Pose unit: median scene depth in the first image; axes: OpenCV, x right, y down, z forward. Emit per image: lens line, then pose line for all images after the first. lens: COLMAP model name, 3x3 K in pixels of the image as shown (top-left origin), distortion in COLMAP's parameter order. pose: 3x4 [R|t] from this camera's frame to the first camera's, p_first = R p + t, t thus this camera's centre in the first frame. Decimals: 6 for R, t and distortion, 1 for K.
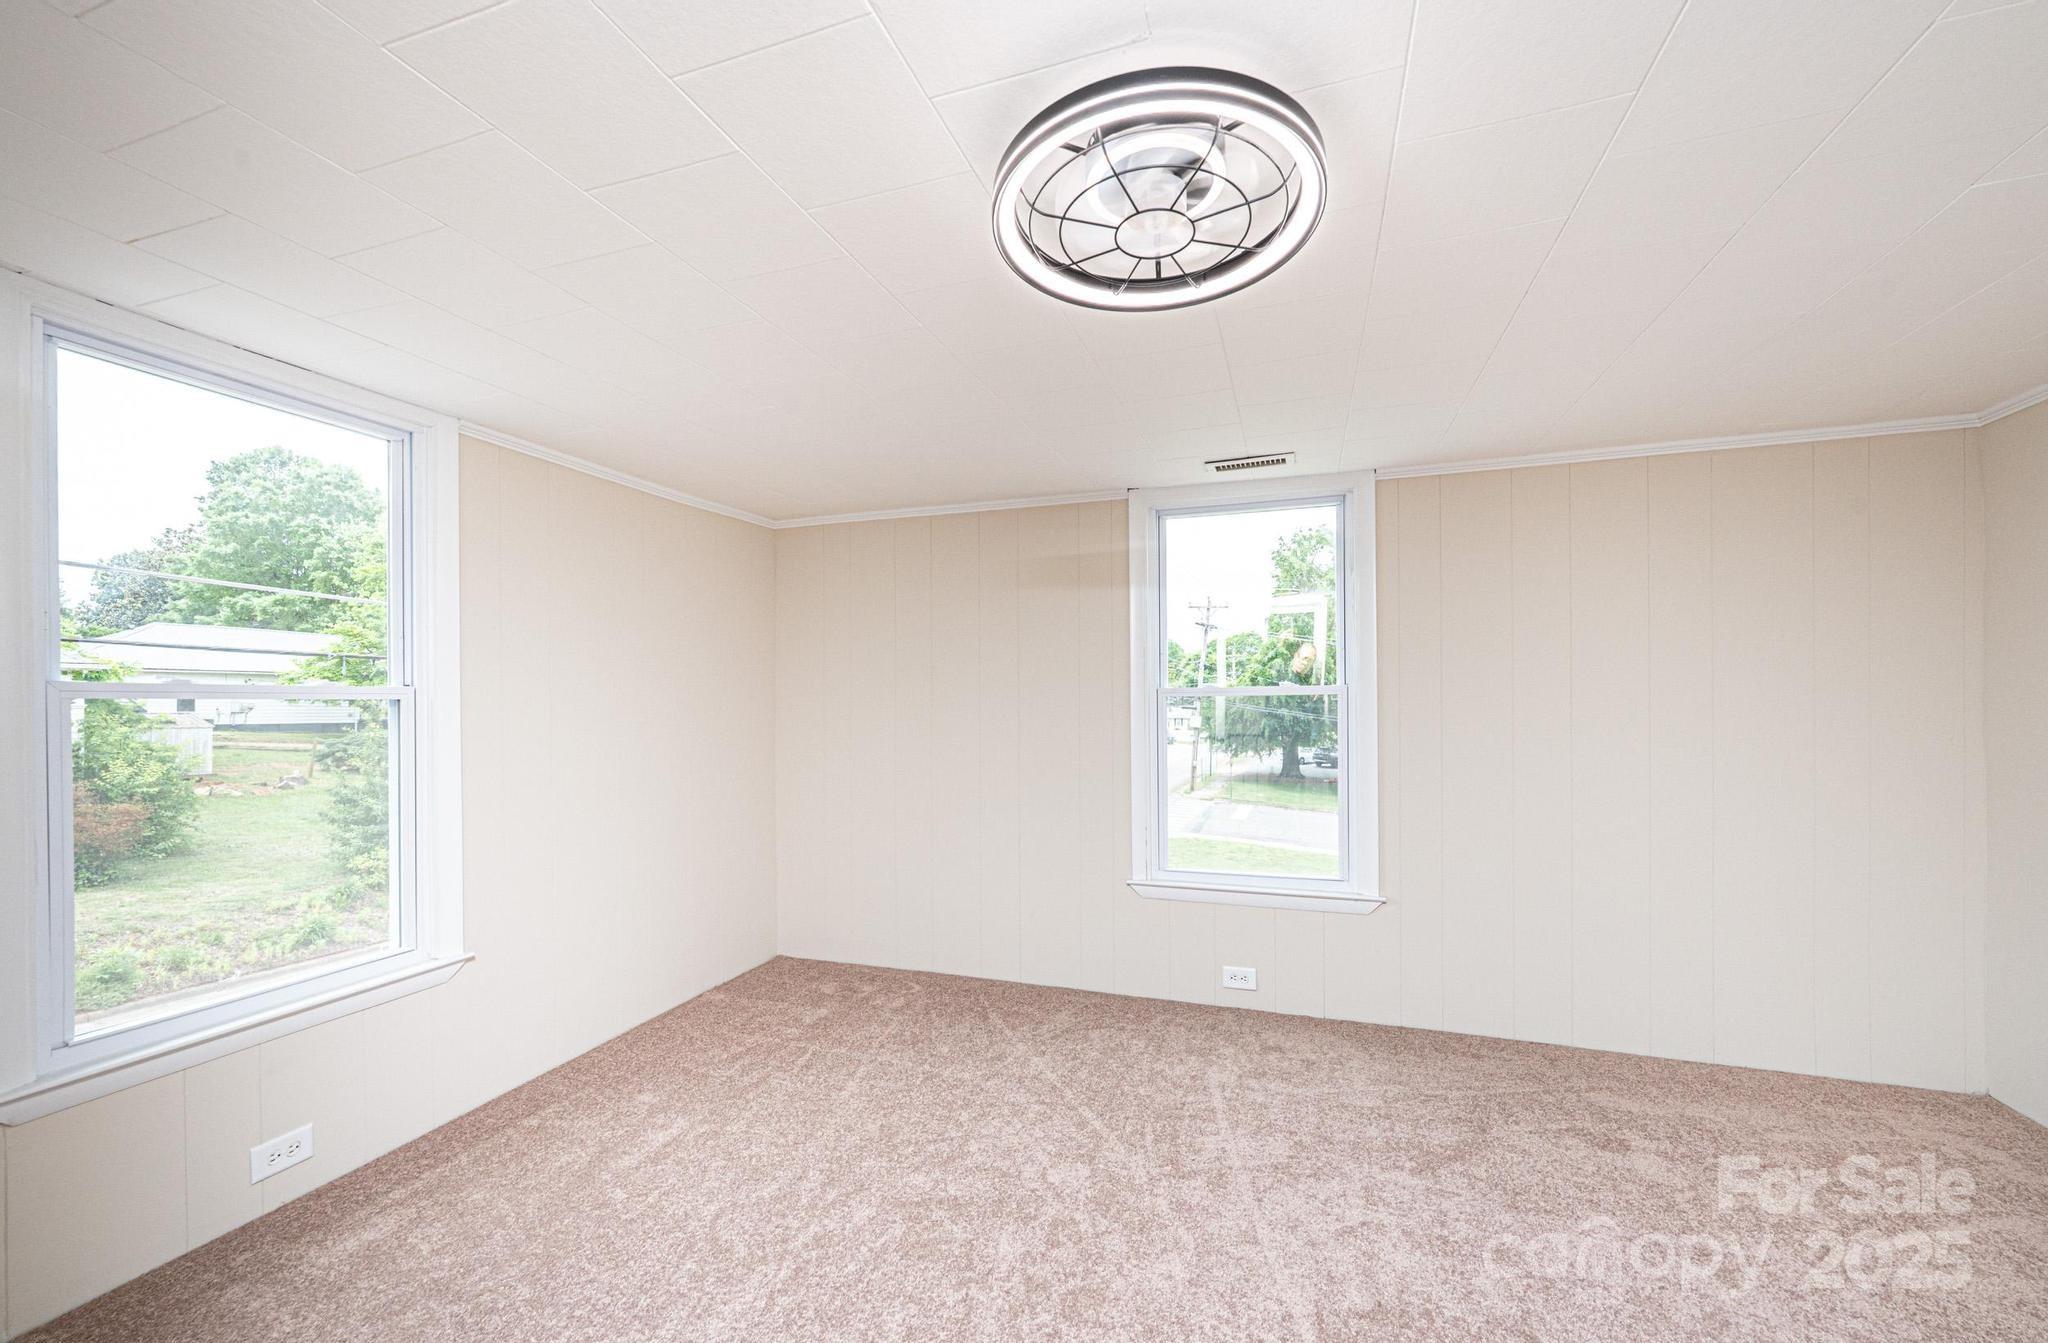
lens RADIAL K [[796.3, 0, 1023.2], [0, 796.3, 711.1], [0, 0, 1]] dist [0.000676, 0.000098]
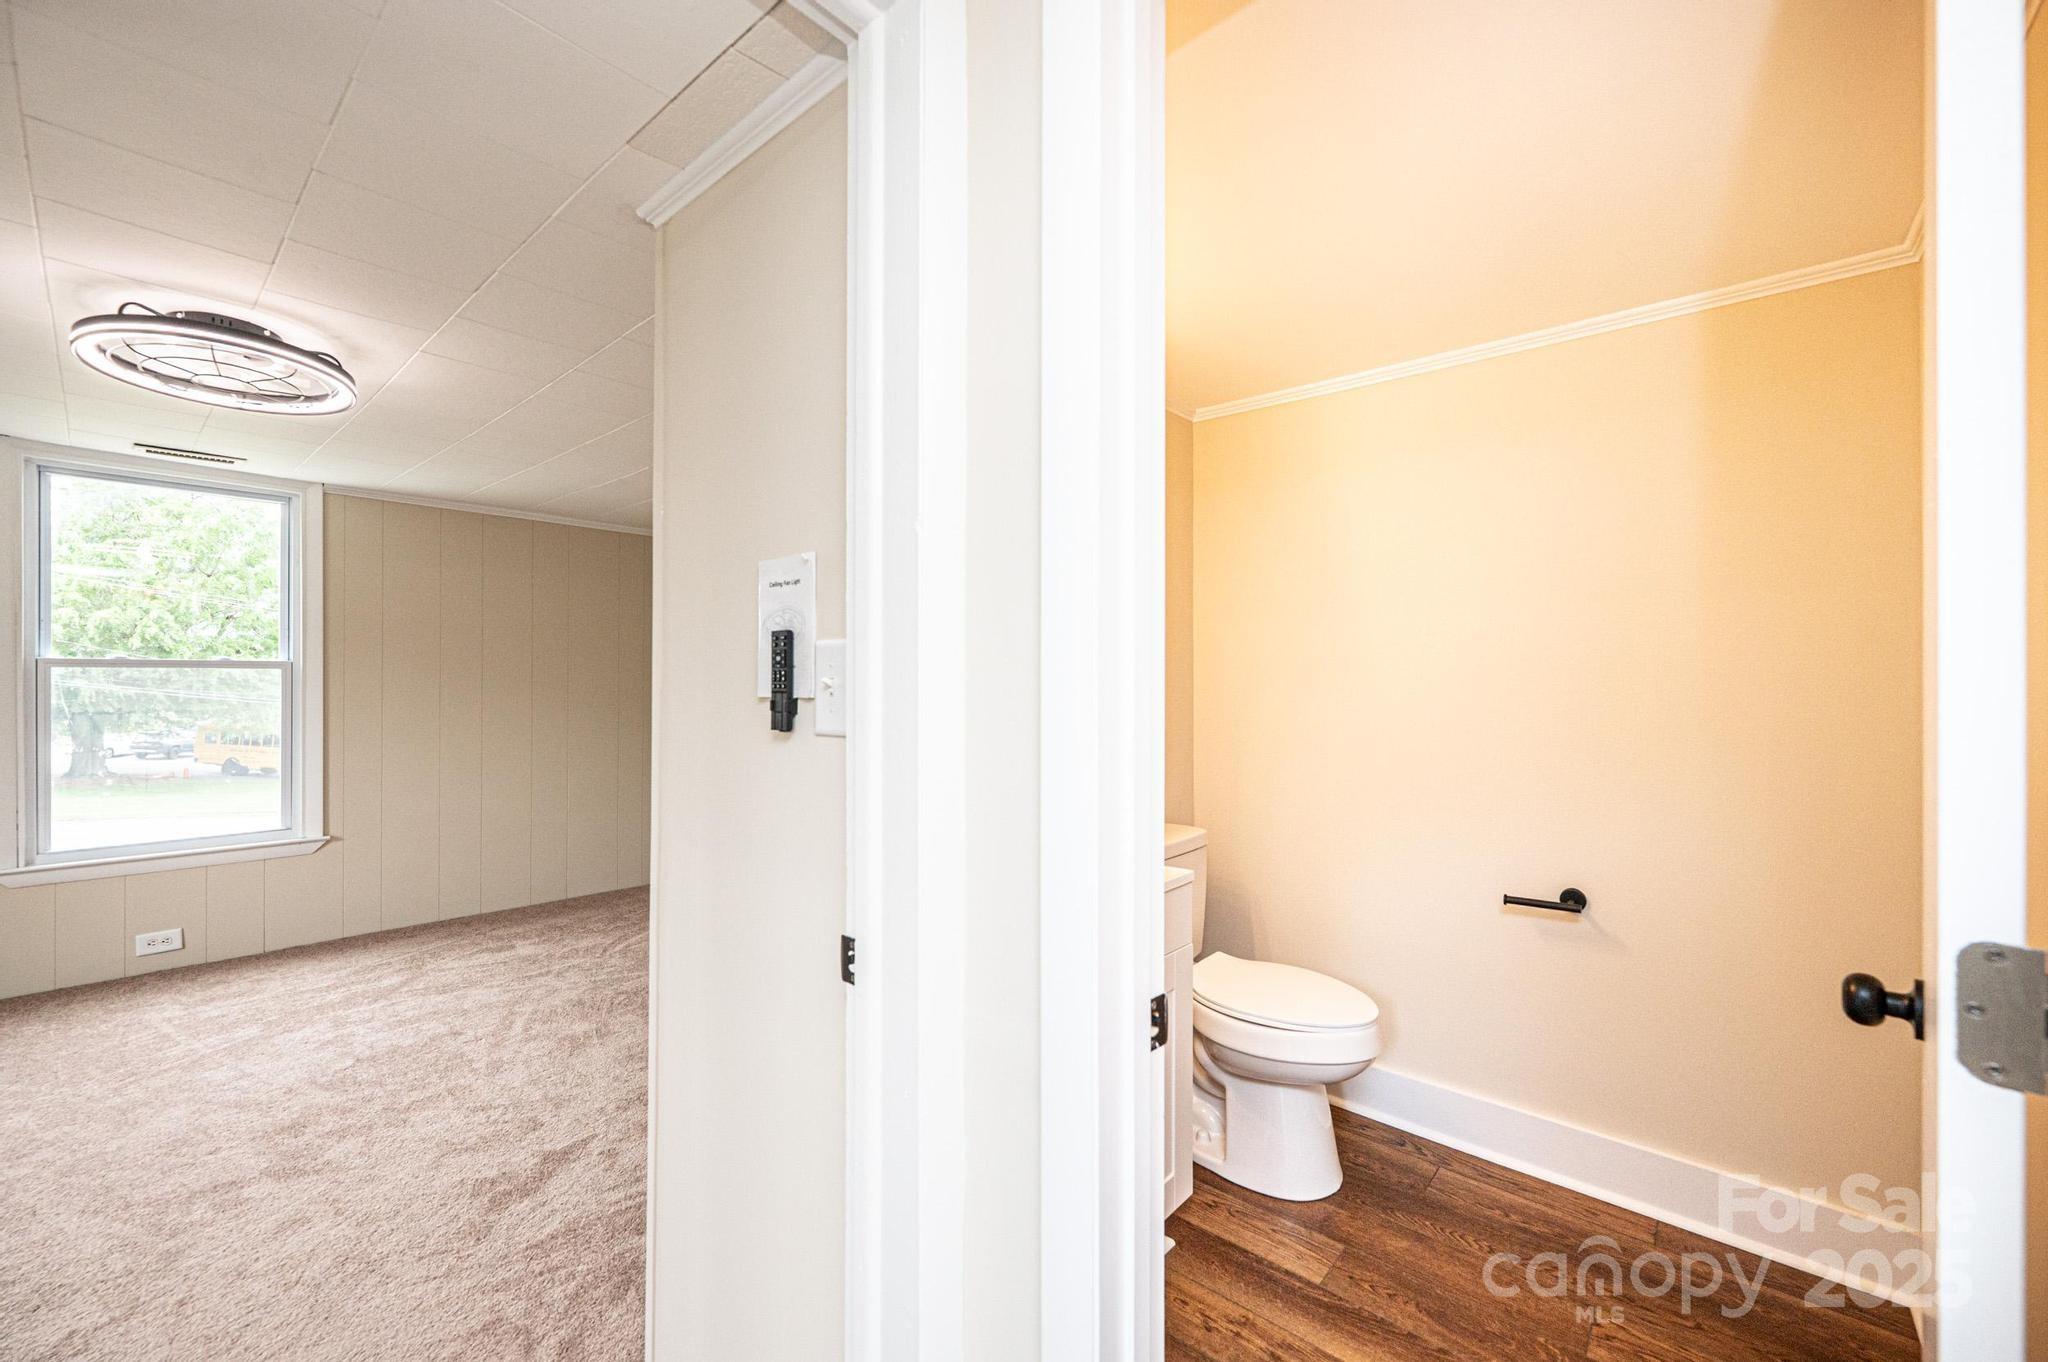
lens RADIAL K [[808.7, 0, 1027.5], [0, 808.7, 681.5], [0, 0, 1]] dist [0.000262, 0.000189]
pose [[0.368861, 0.008663, 0.929444, -0.353644], [-0.005015, 0.999961, -0.007330, 0.001984], [-0.929471, -0.001957, 0.368890, -0.520869]]
